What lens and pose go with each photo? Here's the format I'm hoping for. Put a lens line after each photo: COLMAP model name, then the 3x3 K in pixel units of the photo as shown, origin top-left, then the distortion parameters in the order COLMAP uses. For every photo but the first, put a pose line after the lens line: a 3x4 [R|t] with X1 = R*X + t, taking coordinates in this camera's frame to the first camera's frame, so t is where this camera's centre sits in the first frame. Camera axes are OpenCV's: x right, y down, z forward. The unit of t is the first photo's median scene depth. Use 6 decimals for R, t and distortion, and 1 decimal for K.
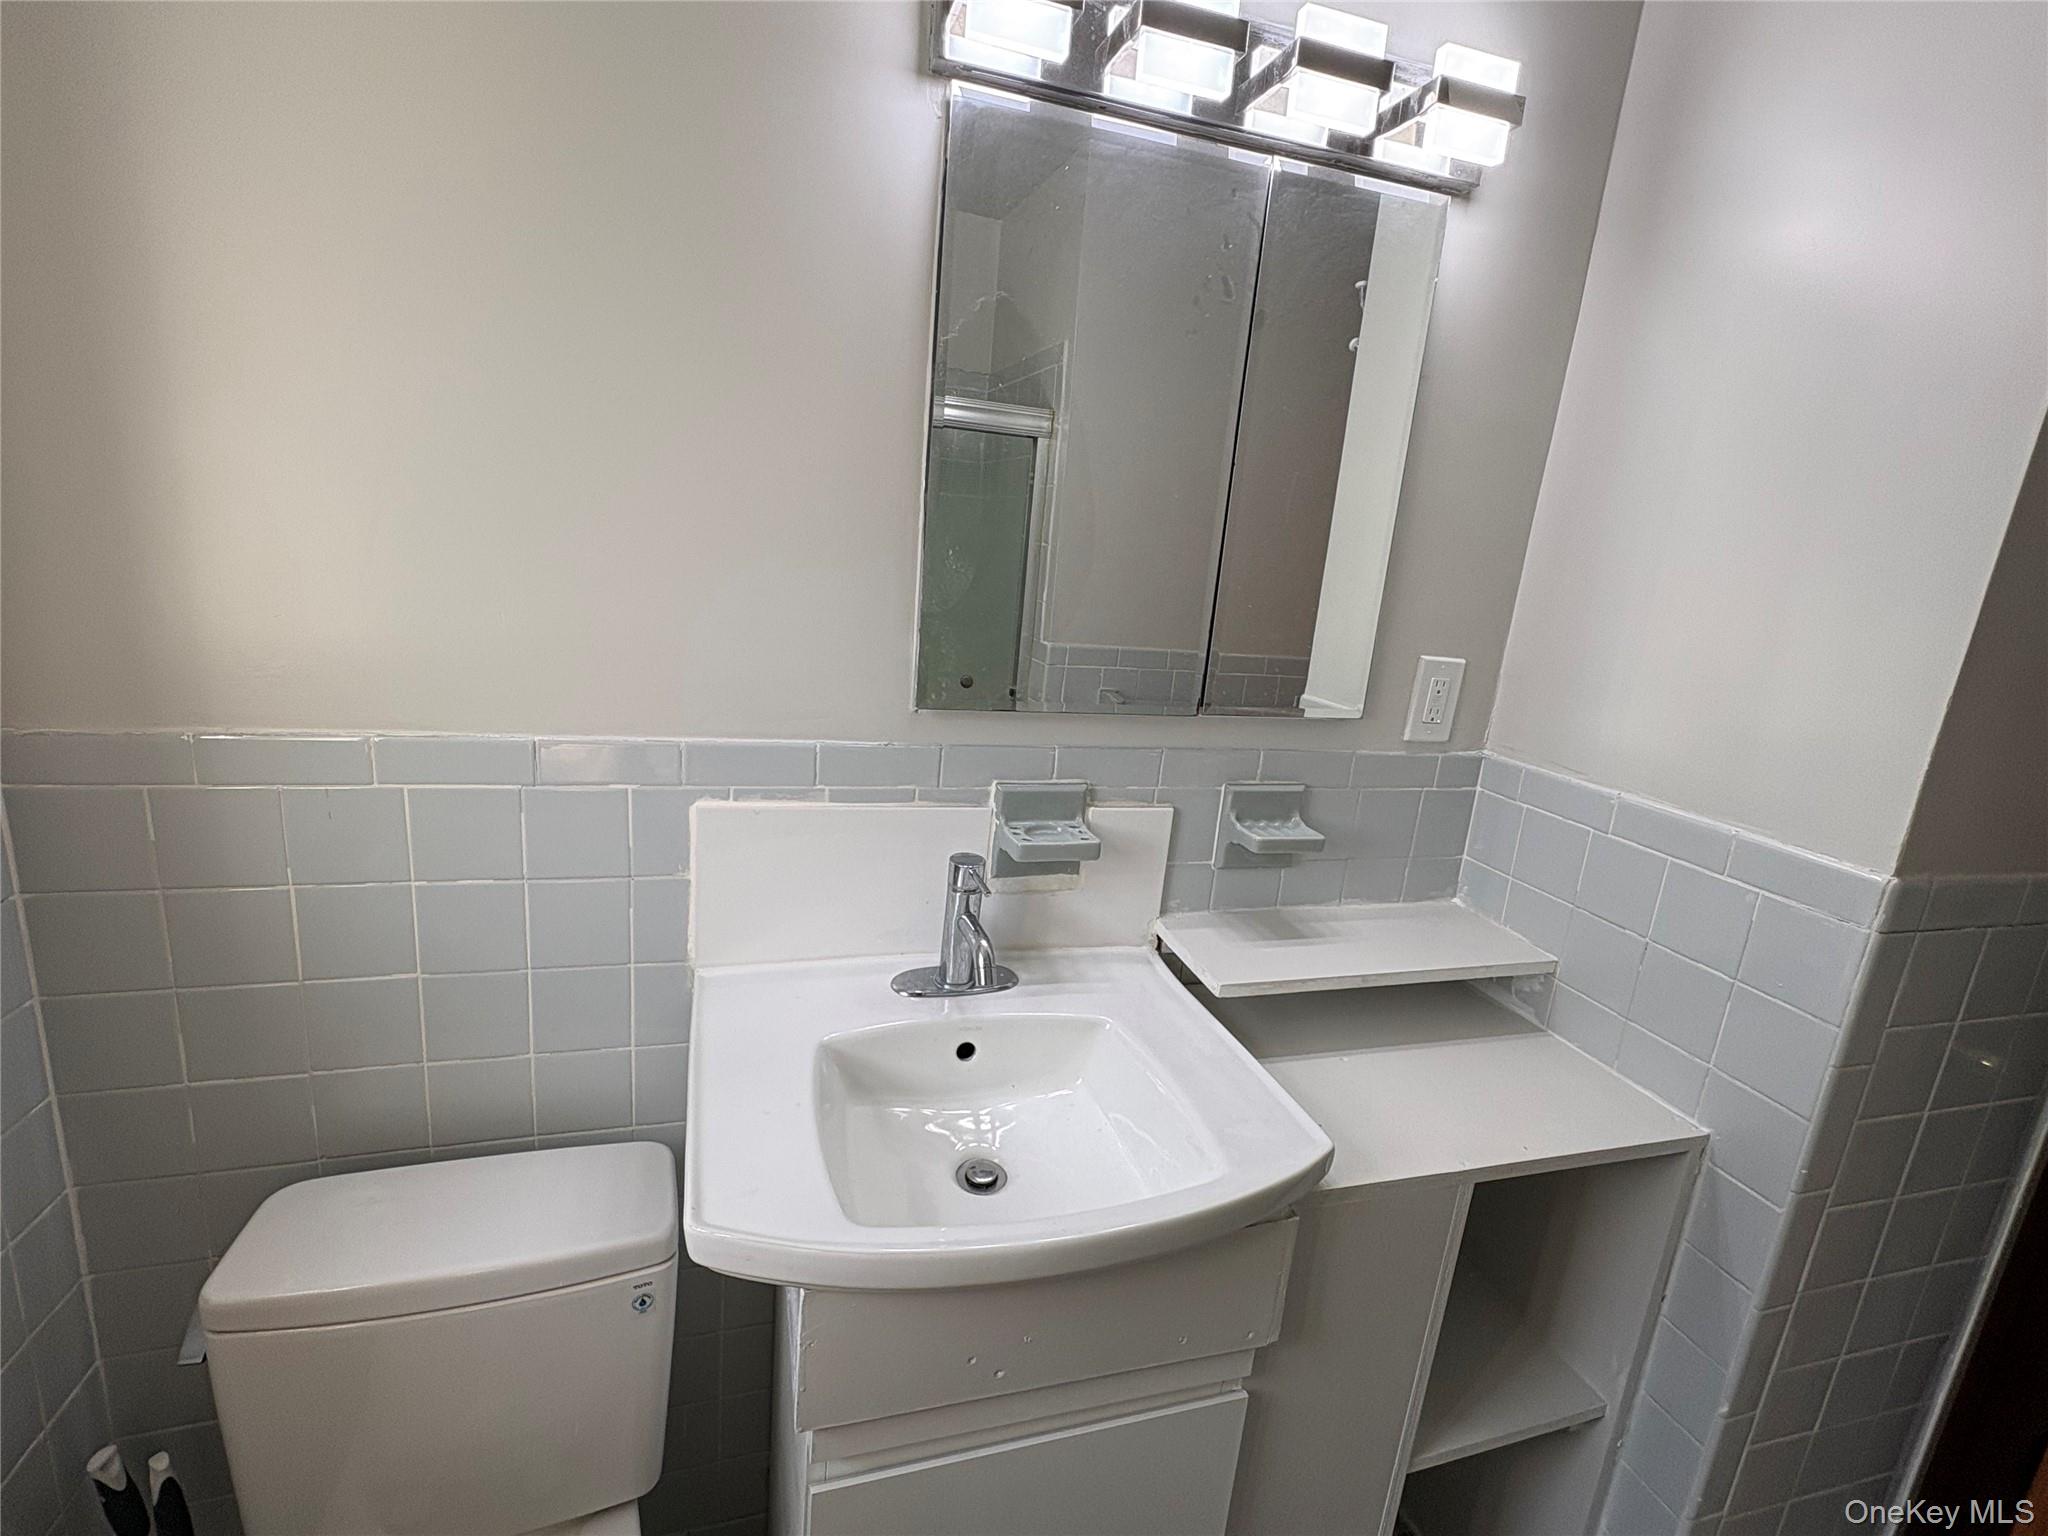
lens RADIAL K [[1009.0, 0, 1024.0], [0, 1009.0, 768.0], [0, 0, 1]] dist [0.001161, 0.000099]
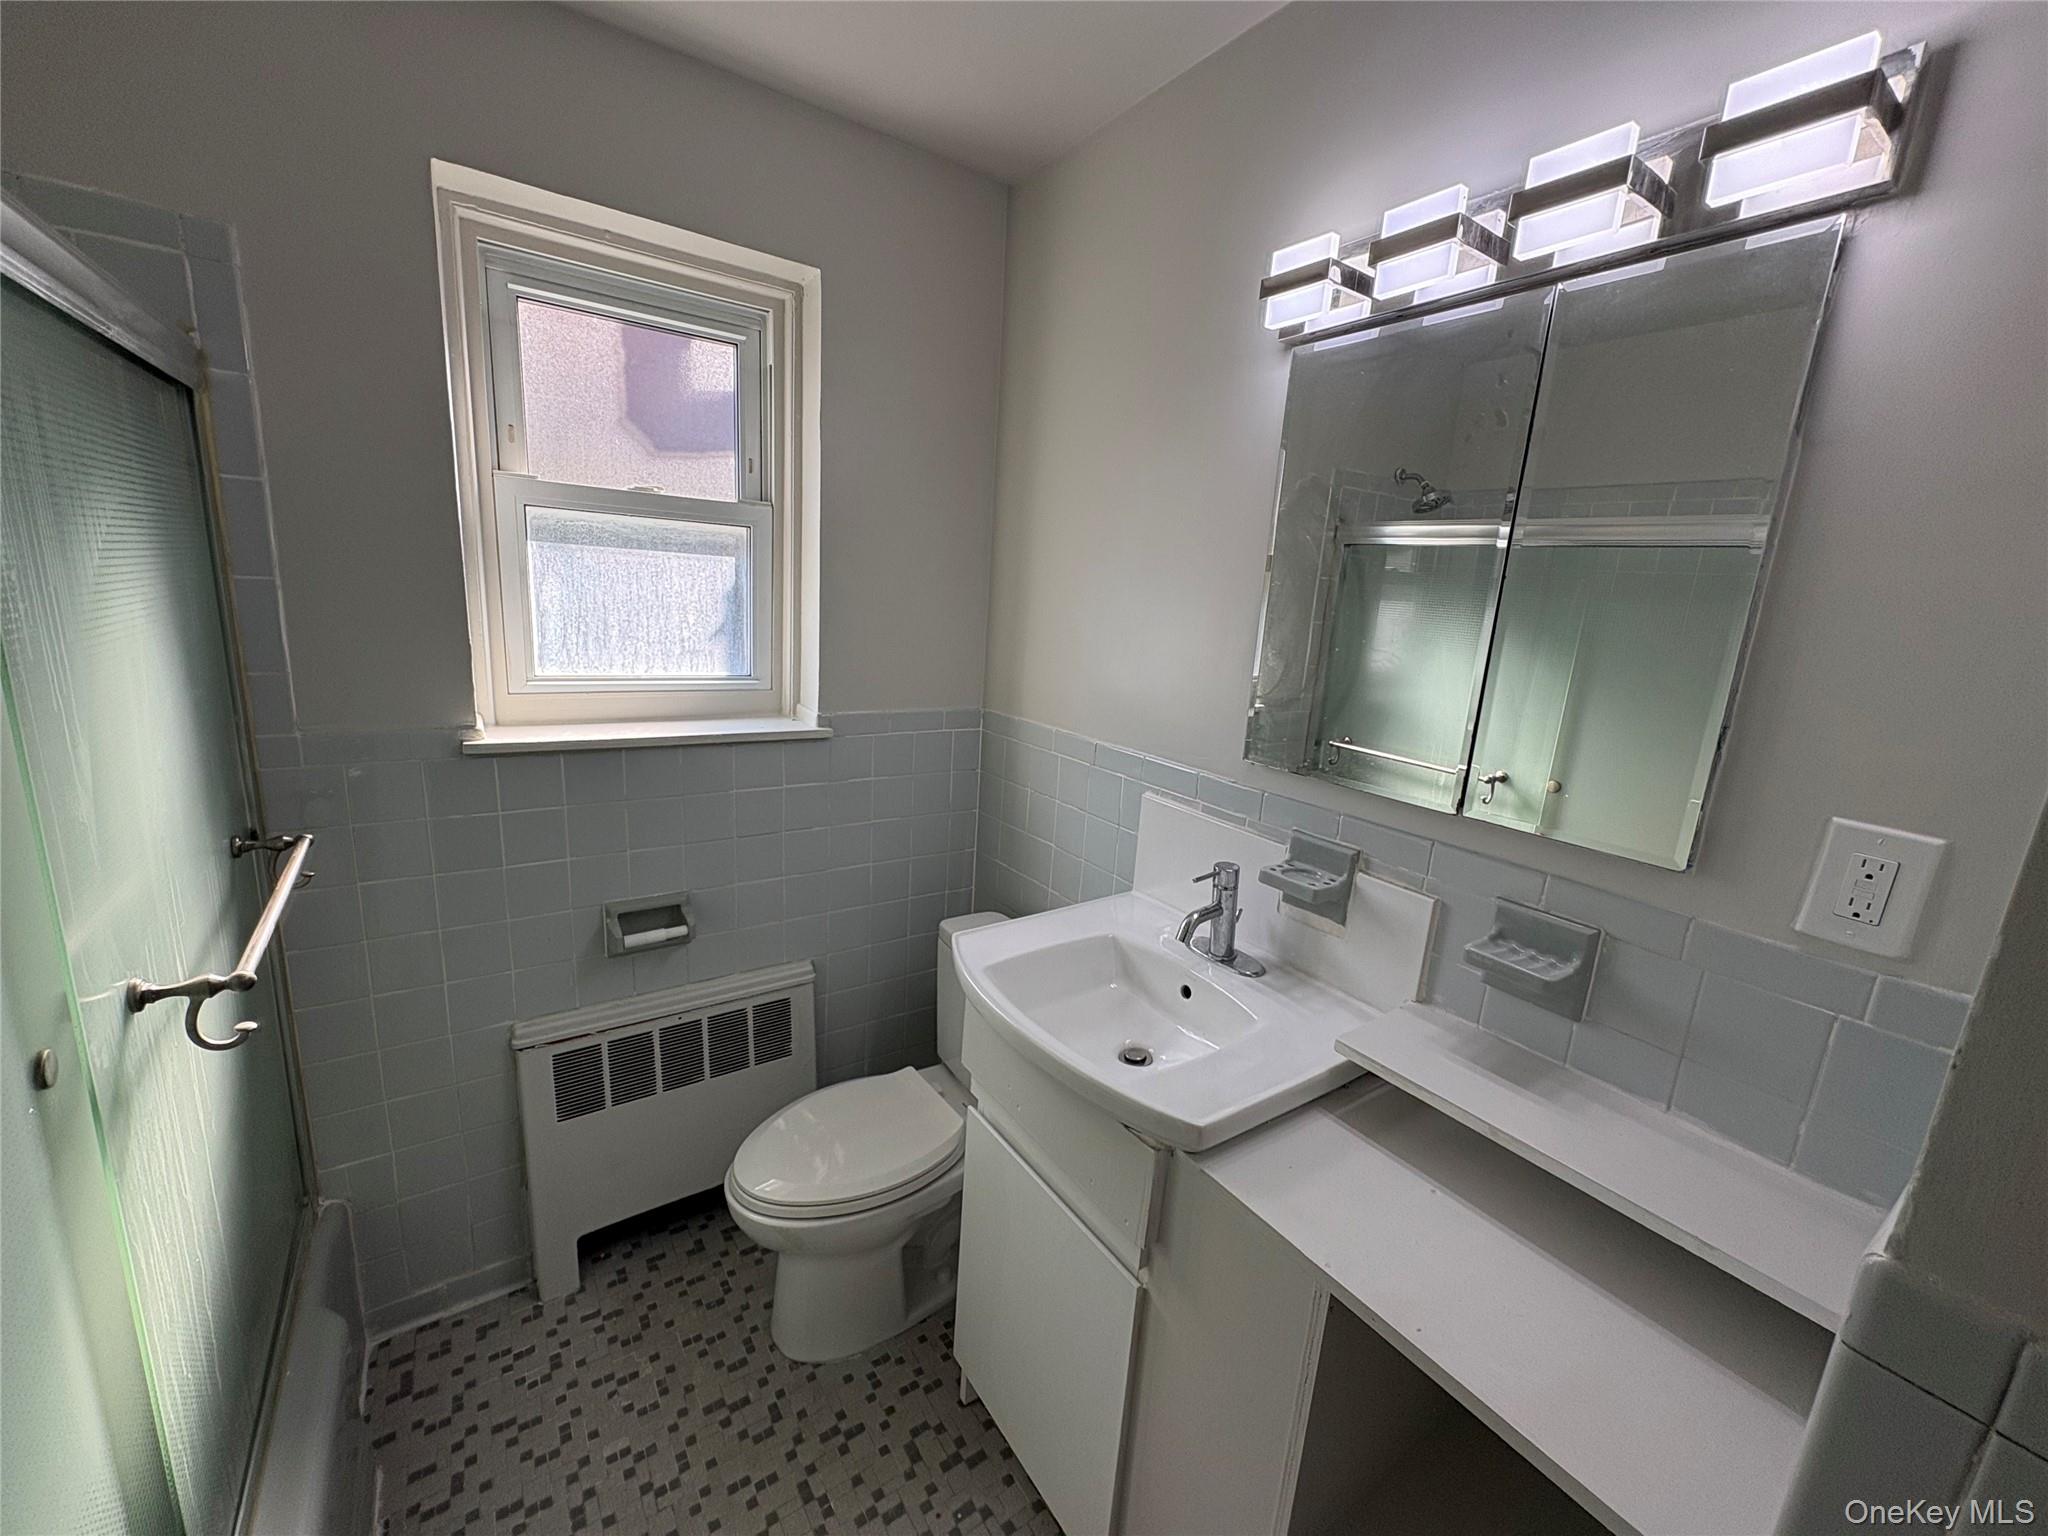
lens RADIAL K [[814.6, 0, 1024.0], [0, 814.6, 768.0], [0, 0, 1]] dist [0.002963, -0.000054]
pose [[0.287412, 0.133460, -0.948463, 0.835009], [-0.273916, 0.960340, 0.052127, -0.019989], [0.917804, 0.244817, 0.312570, 0.313535]]
